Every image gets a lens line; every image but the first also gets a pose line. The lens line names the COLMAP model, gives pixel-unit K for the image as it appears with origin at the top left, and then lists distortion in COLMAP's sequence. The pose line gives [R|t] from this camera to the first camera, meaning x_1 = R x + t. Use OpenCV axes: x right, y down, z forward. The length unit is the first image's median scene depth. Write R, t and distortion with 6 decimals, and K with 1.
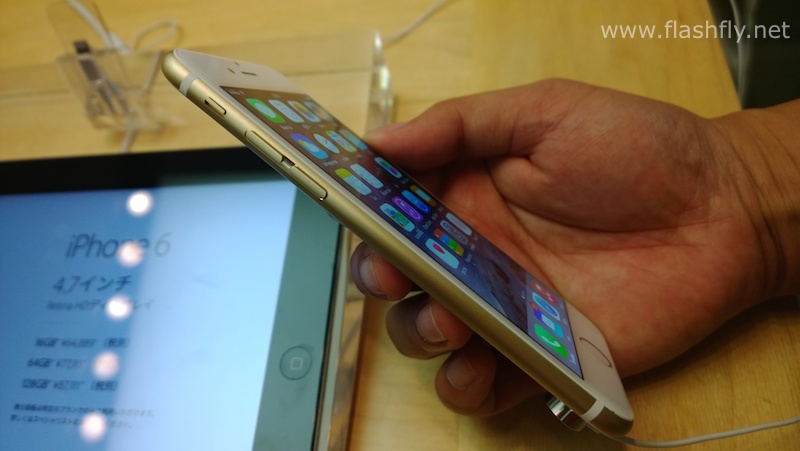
lens RADIAL K [[583.9, 0, 383.9], [0, 583.9, 229.1], [0, 0, 1]] dist [0.068766, -0.123481]
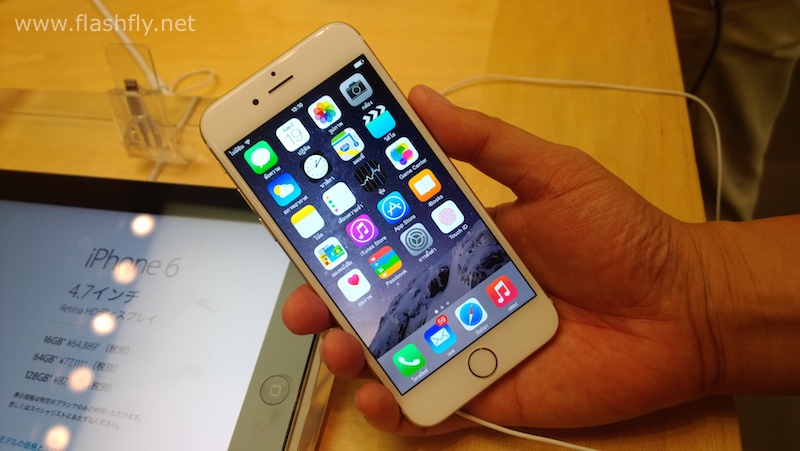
lens RADIAL K [[583.9, 0, 377.2], [0, 583.9, 224.7], [0, 0, 1]] dist [0.068766, -0.123481]
pose [[0.989851, 0.141594, -0.012082, 0.009473], [-0.142089, 0.984723, -0.100655, 0.003770], [-0.002354, 0.101351, 0.994848, -0.118210]]
